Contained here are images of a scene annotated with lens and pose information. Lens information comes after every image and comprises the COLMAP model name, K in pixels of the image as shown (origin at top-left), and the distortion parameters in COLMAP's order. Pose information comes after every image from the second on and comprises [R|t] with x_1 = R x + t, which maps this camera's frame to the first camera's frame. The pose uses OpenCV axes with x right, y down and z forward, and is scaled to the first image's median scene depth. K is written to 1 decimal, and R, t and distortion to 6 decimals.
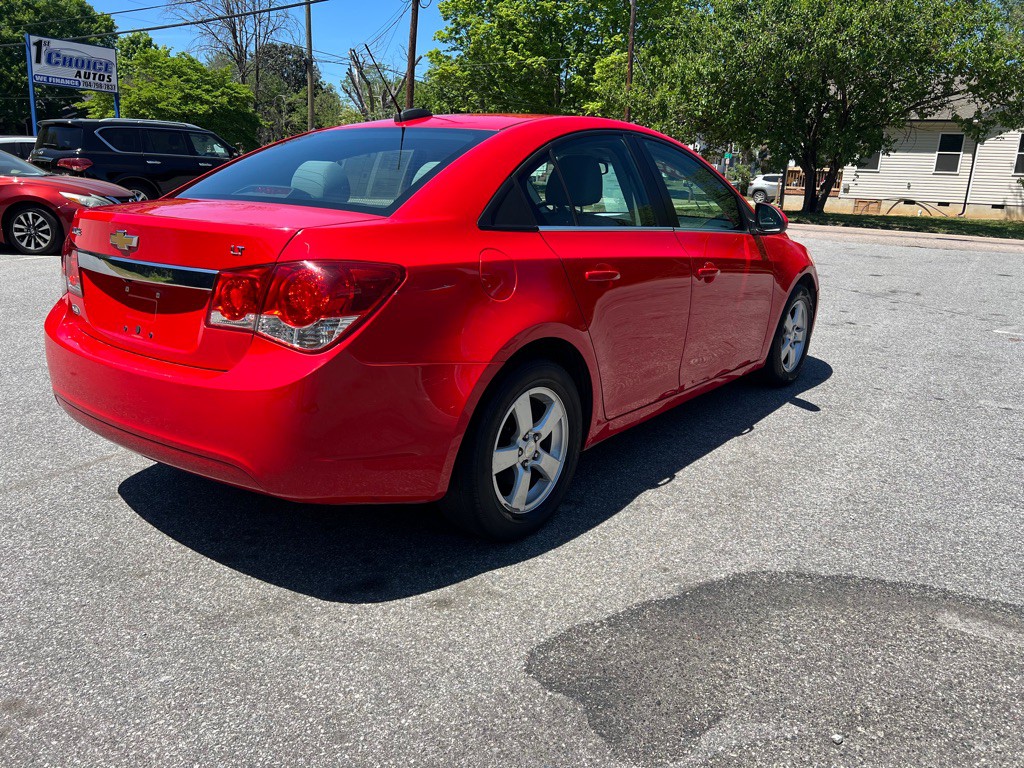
lens RADIAL K [[770.6, 0, 517.6], [0, 770.6, 385.0], [0, 0, 1]] dist [0.049010, -0.053993]
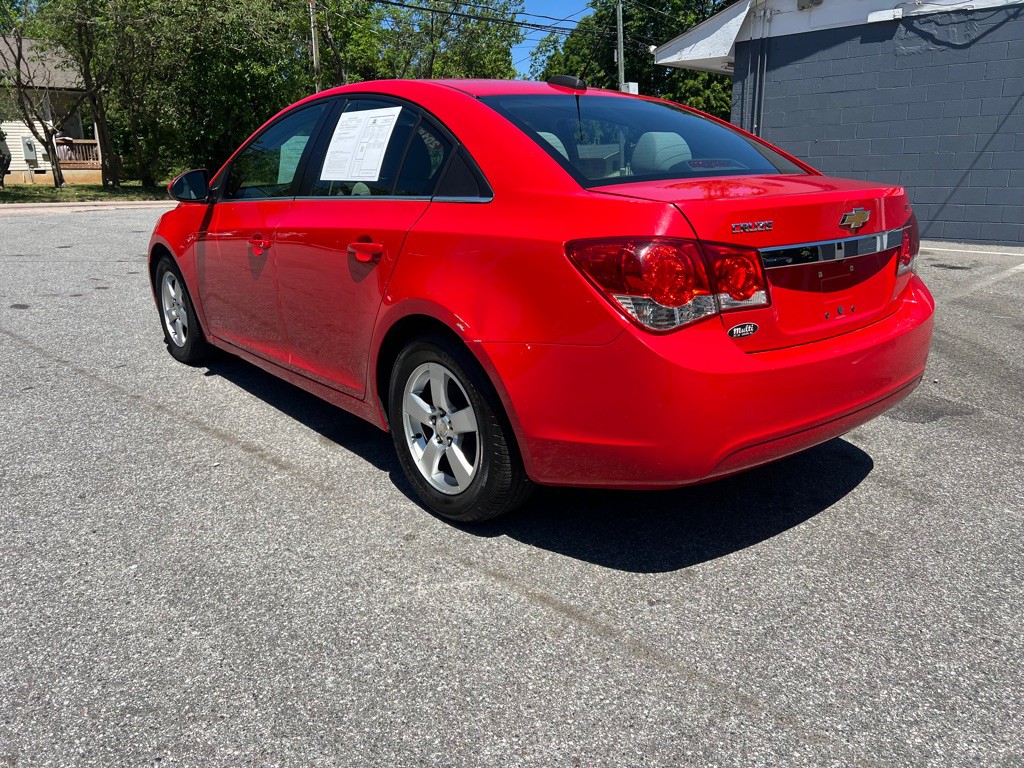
lens RADIAL K [[770.6, 0, 517.1], [0, 770.6, 391.9], [0, 0, 1]] dist [0.049010, -0.053993]
pose [[0.216279, -0.314623, 0.924249, -1.044608], [0.263250, 0.930386, 0.255110, -0.229042], [-0.940172, 0.188134, 0.284048, 0.777943]]
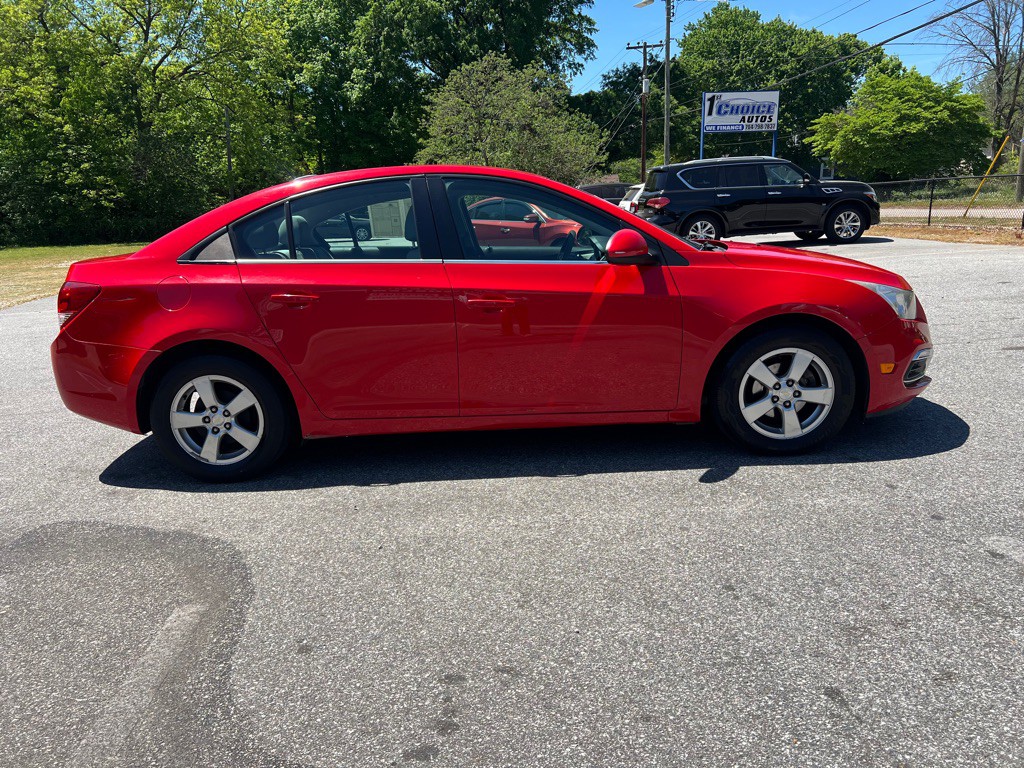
lens RADIAL K [[770.6, 0, 507.5], [0, 770.6, 386.3], [0, 0, 1]] dist [0.049010, -0.053993]
pose [[0.597590, 0.125298, -0.791951, 0.177722], [-0.145705, 0.988239, 0.046408, -0.014641], [0.788452, 0.087658, 0.608818, 0.068370]]
